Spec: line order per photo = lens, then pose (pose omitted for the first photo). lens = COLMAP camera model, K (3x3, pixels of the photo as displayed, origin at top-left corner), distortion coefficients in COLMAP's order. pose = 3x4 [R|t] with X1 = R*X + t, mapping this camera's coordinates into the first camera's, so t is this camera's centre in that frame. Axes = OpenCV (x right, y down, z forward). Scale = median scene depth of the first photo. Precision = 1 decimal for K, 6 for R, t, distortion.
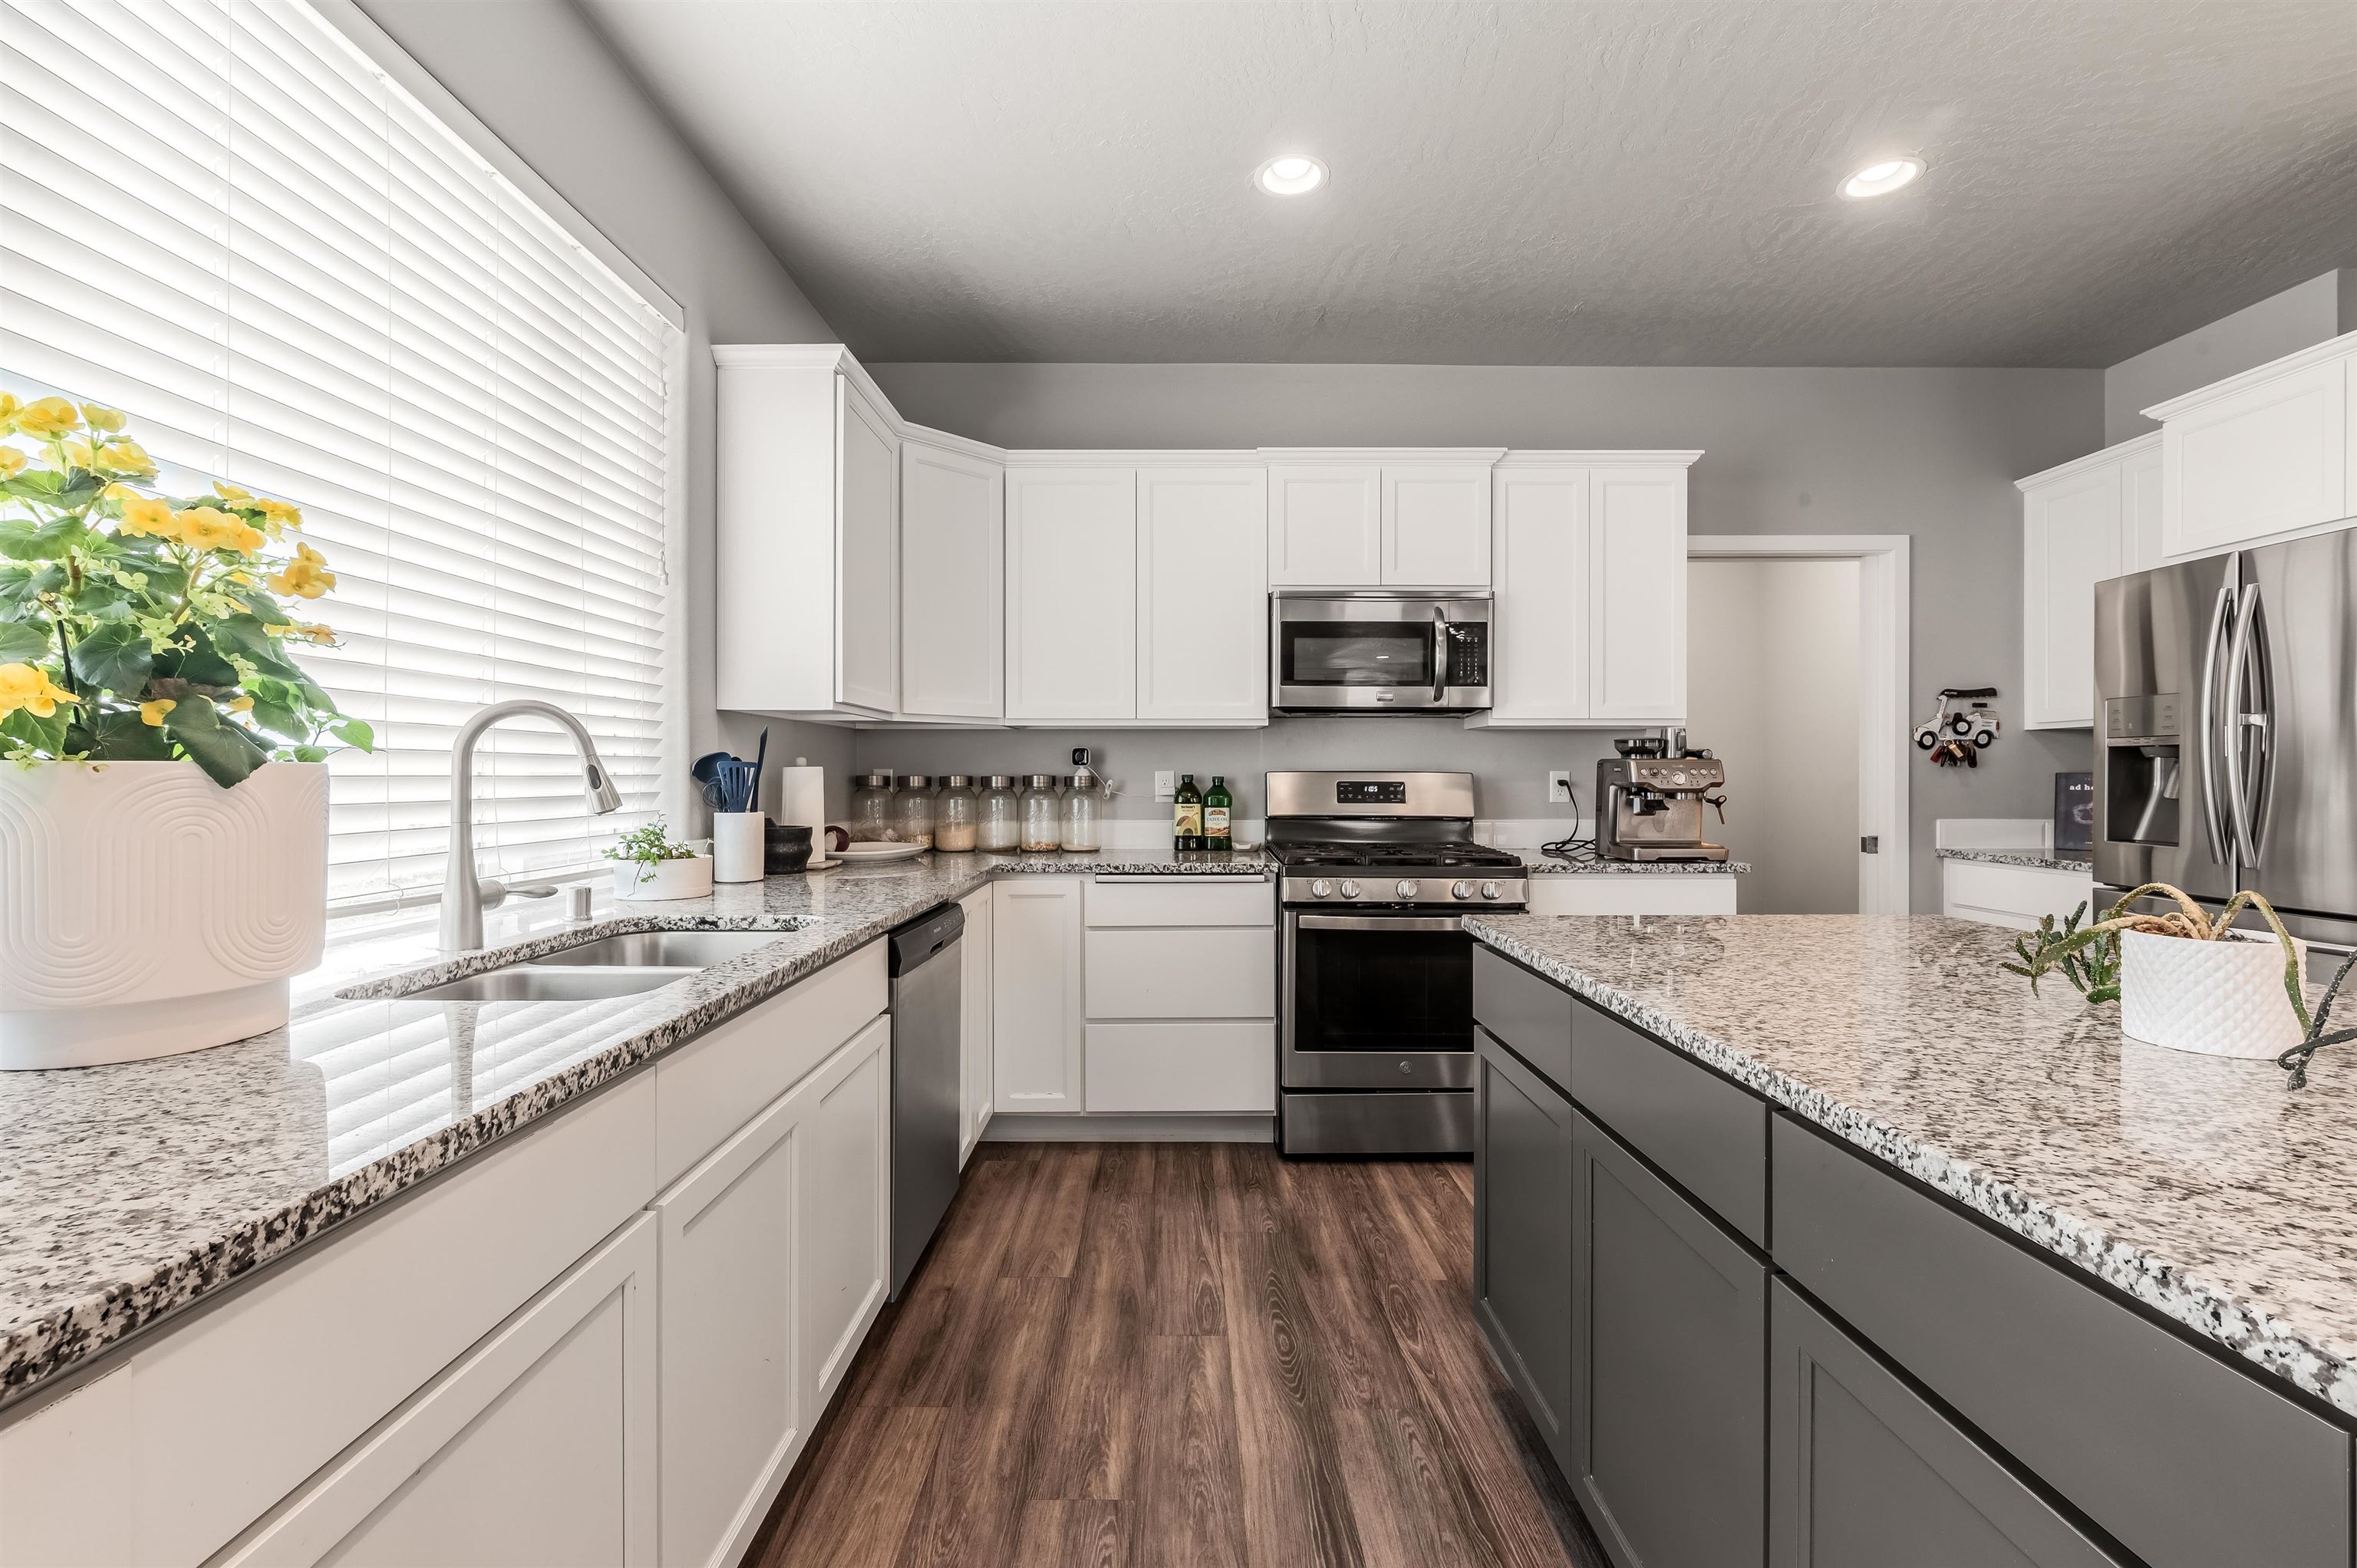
lens RADIAL K [[1000.3, 0, 1179.7], [0, 1000.3, 792.4], [0, 0, 1]] dist [-0.018292, -0.000094]
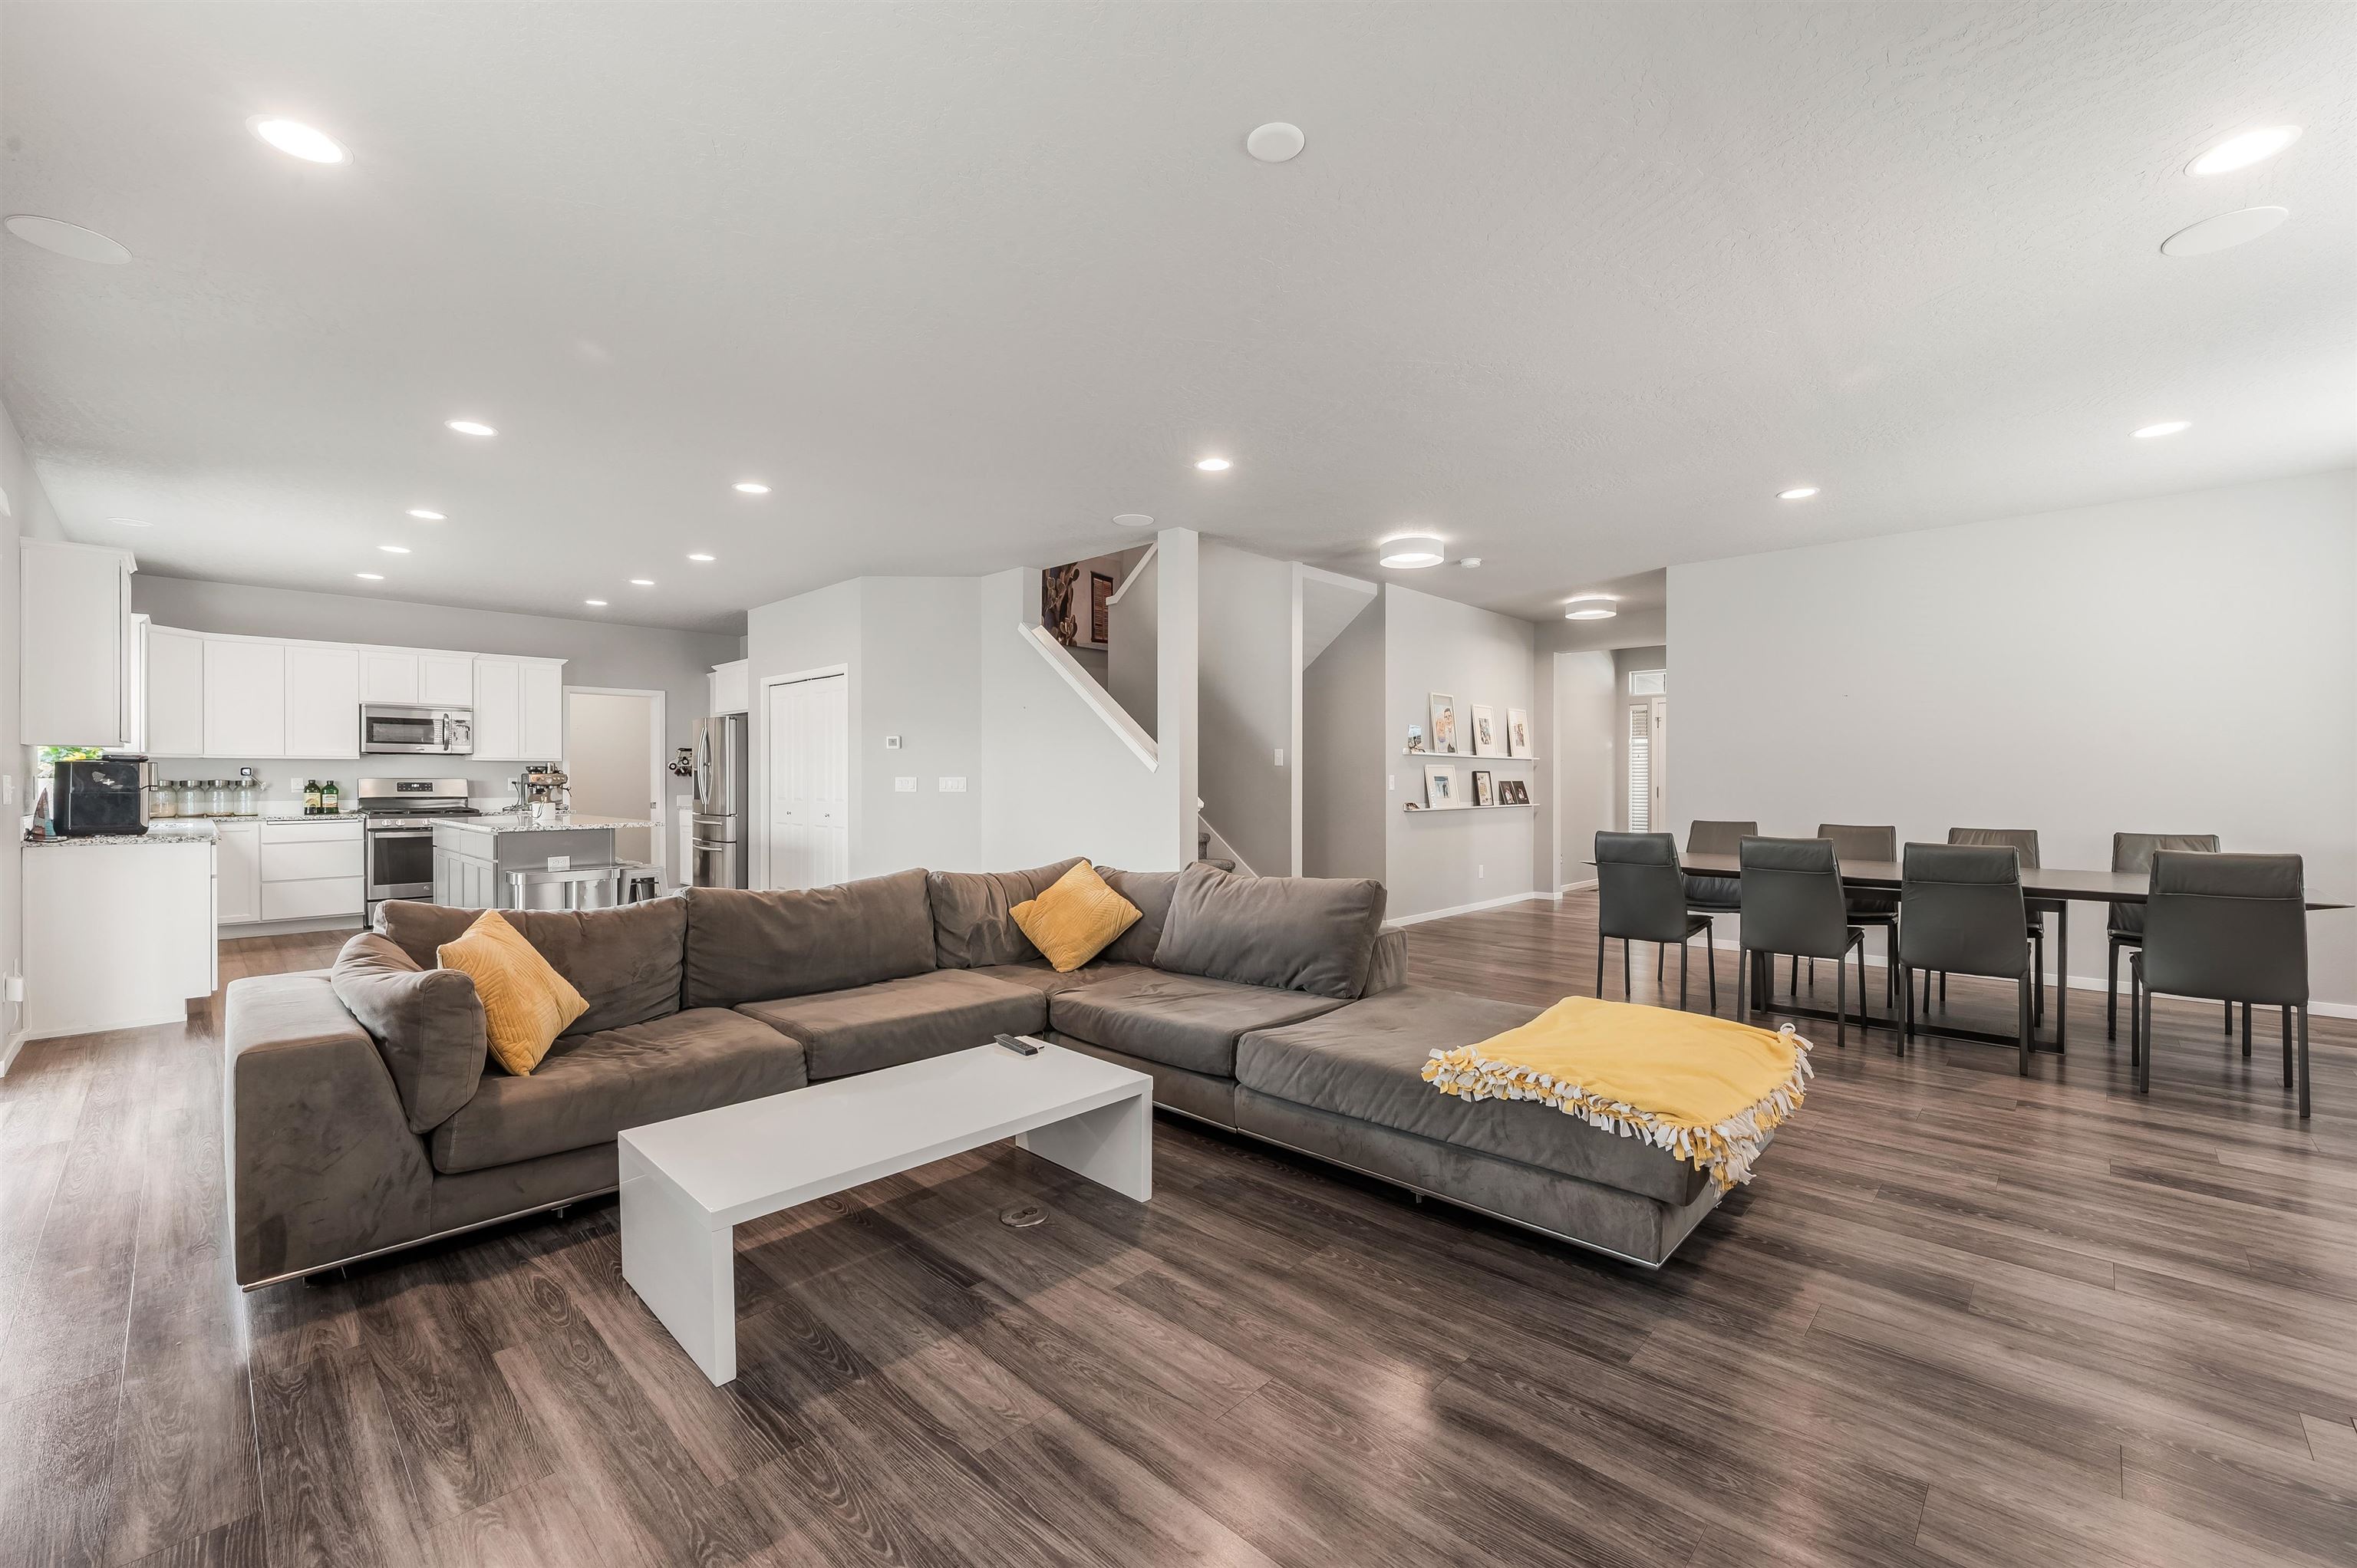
lens RADIAL K [[957.3, 0, 1189.3], [0, 957.3, 781.5], [0, 0, 1]] dist [-0.004026, -0.000419]
pose [[0.693170, -0.005307, 0.720754, -0.181136], [0.010800, 0.999937, -0.003024, 0.014601], [-0.720693, 0.009880, 0.693184, -2.015887]]
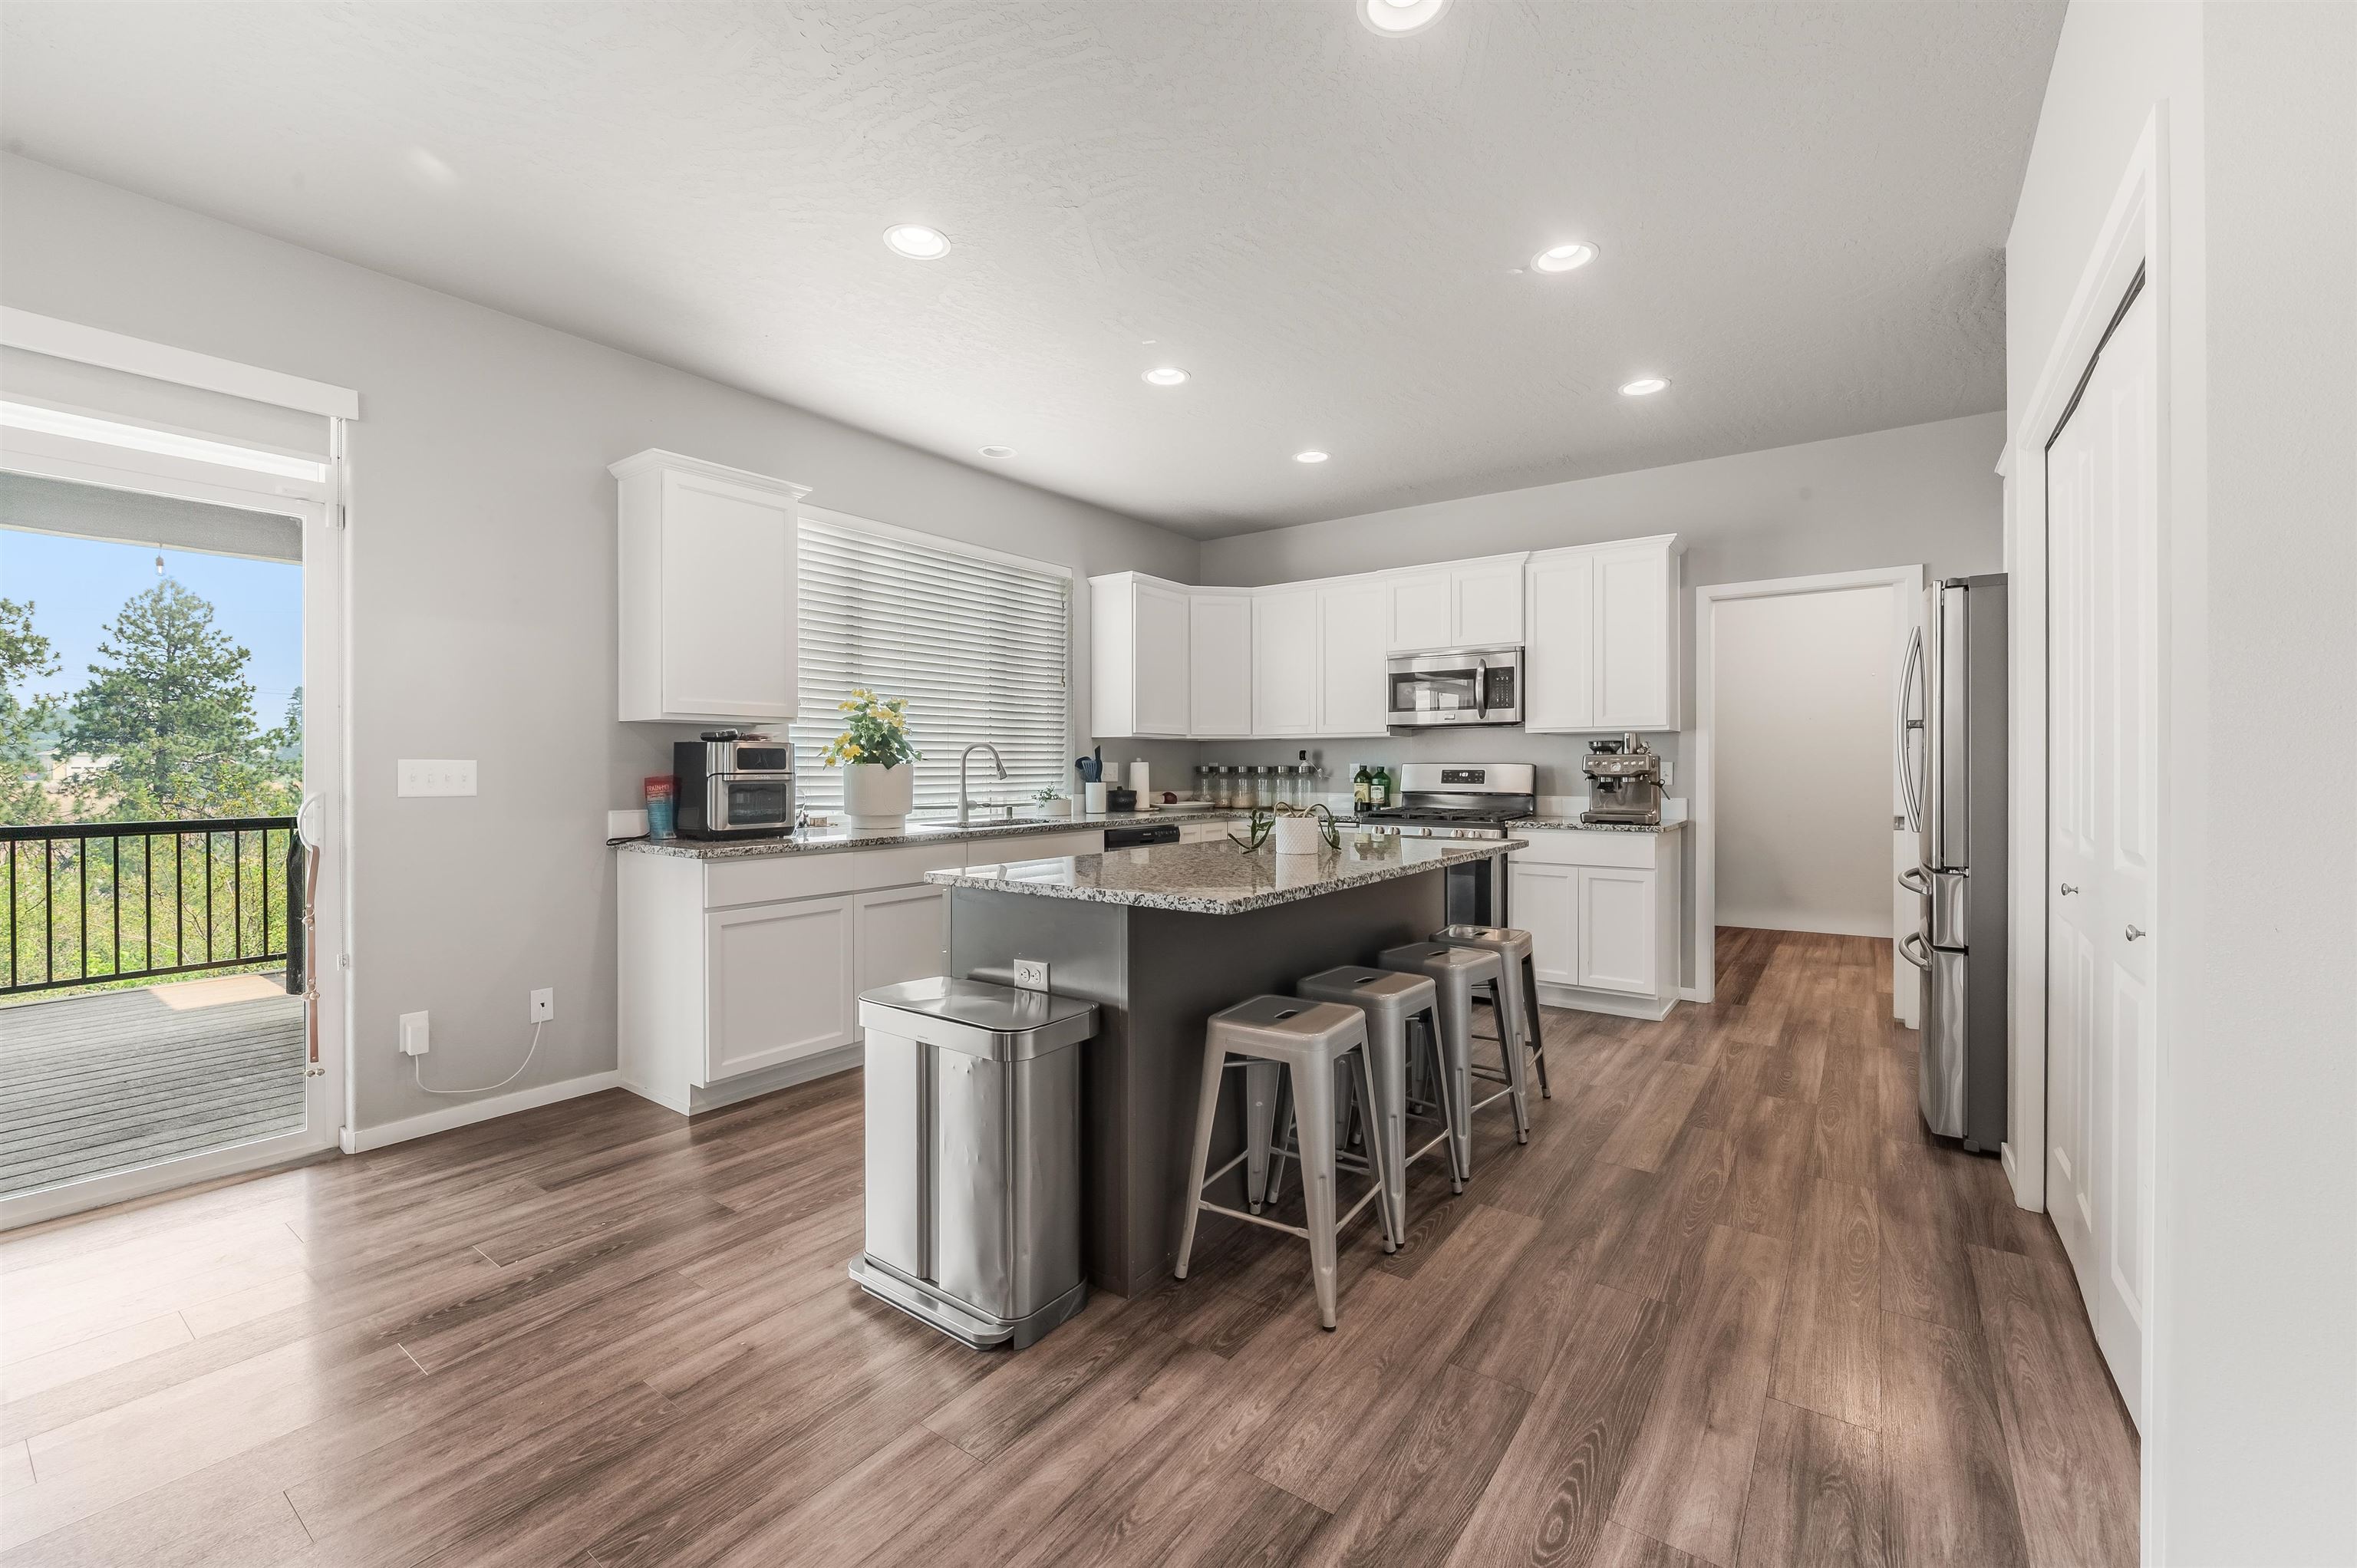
lens RADIAL K [[957.3, 0, 1185.7], [0, 957.3, 771.0], [0, 0, 1]] dist [-0.004026, -0.000419]
pose [[0.817394, 0.001258, -0.576078, 0.726227], [-0.007803, 0.999930, -0.008889, 0.008283], [0.576026, 0.011761, 0.817347, -0.489659]]
